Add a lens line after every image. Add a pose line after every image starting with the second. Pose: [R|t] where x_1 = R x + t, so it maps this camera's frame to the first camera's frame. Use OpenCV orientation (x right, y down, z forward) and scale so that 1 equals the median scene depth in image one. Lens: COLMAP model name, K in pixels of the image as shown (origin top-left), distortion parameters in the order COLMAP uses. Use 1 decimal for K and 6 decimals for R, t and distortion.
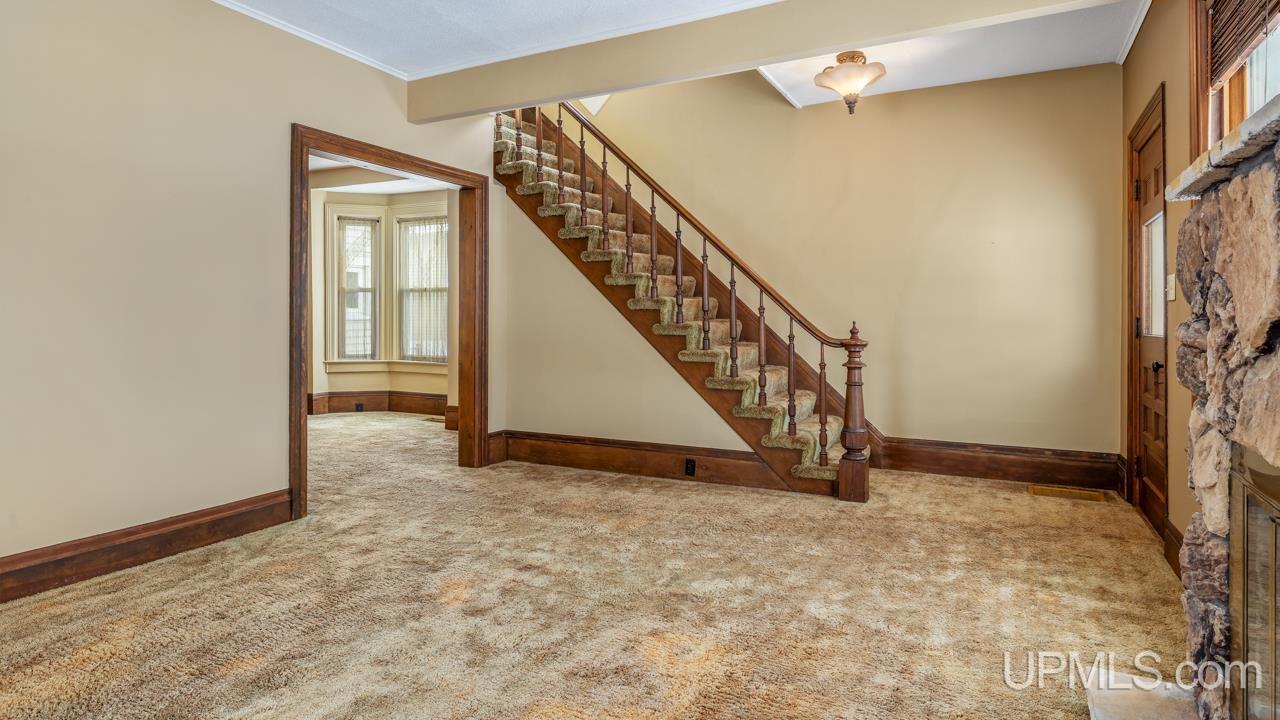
lens RADIAL K [[708.6, 0, 635.5], [0, 708.6, 321.4], [0, 0, 1]] dist [0.000004, 0.000497]
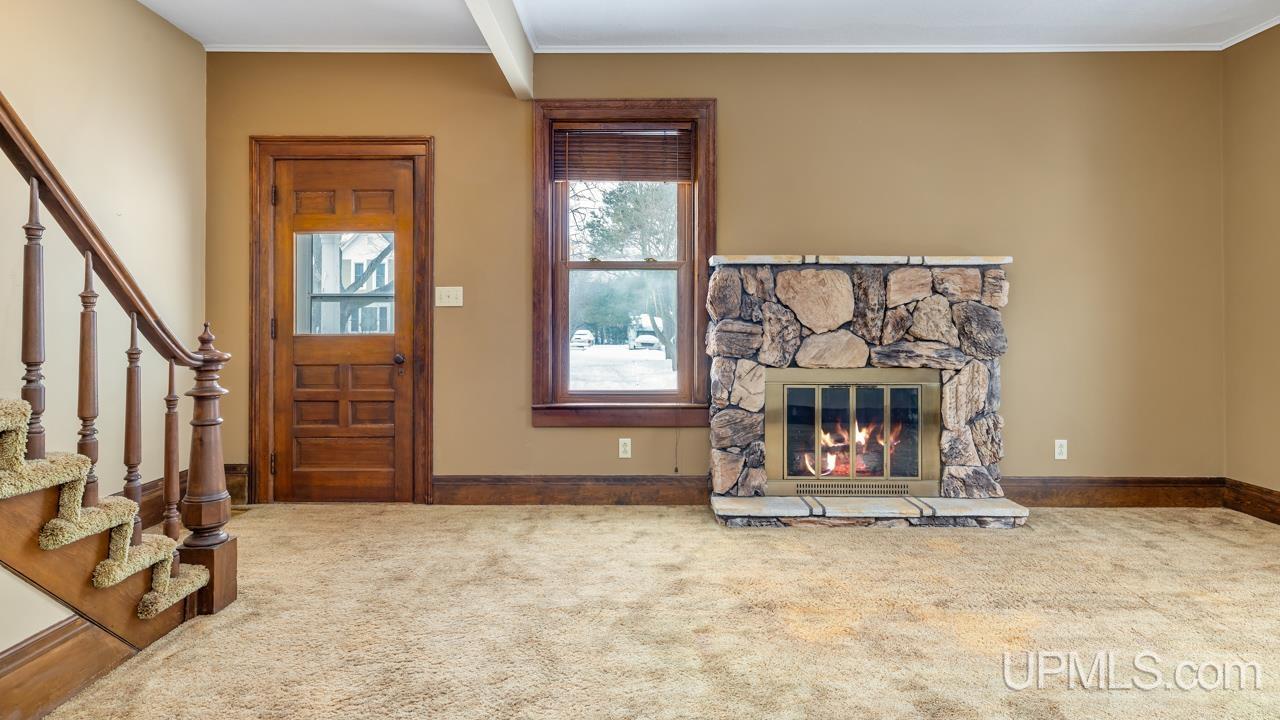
lens RADIAL K [[708.6, 0, 635.5], [0, 708.6, 321.4], [0, 0, 1]] dist [0.000004, 0.000497]
pose [[-0.463439, -0.000267, 0.886129, -0.421578], [0.001733, 0.999998, 0.001208, -0.001213], [-0.886127, 0.002095, -0.463437, 0.951044]]
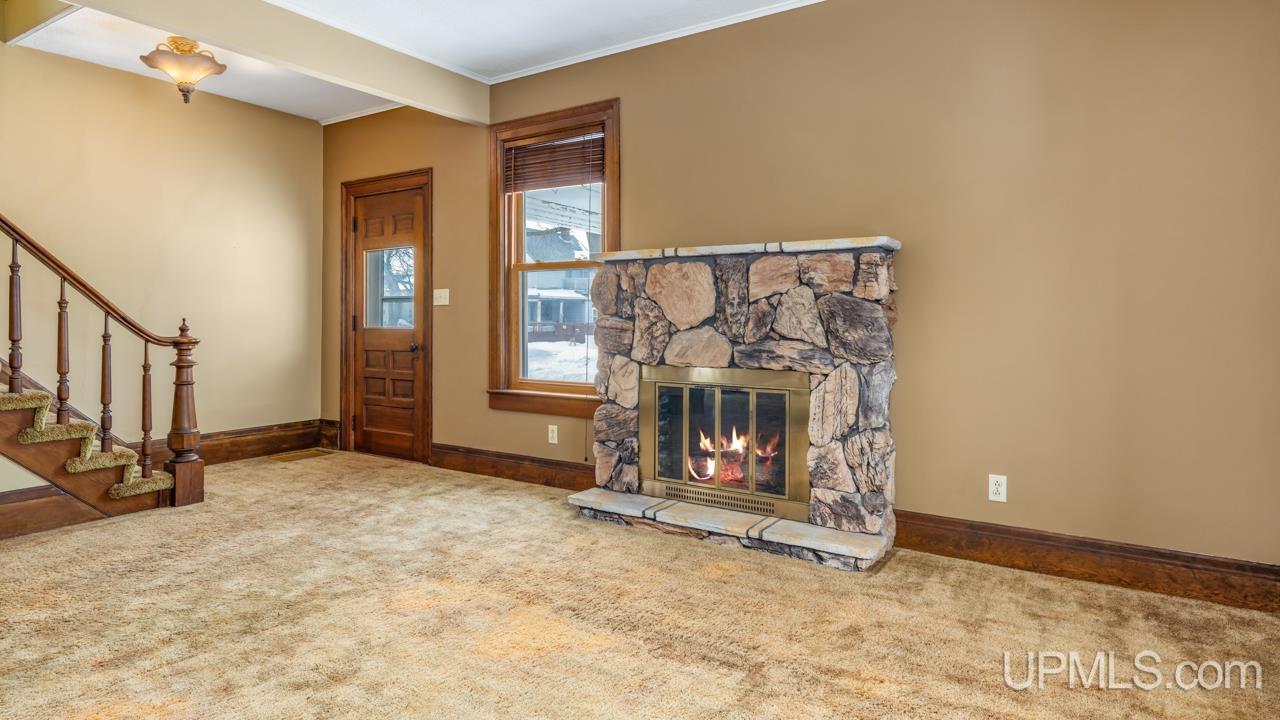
lens RADIAL K [[708.6, 0, 635.5], [0, 708.6, 321.4], [0, 0, 1]] dist [0.000004, 0.000497]
pose [[0.097972, -0.004750, 0.995178, -0.587883], [0.002292, 0.999987, 0.004548, 0.001257], [-0.995186, 0.001835, 0.097982, 0.294085]]
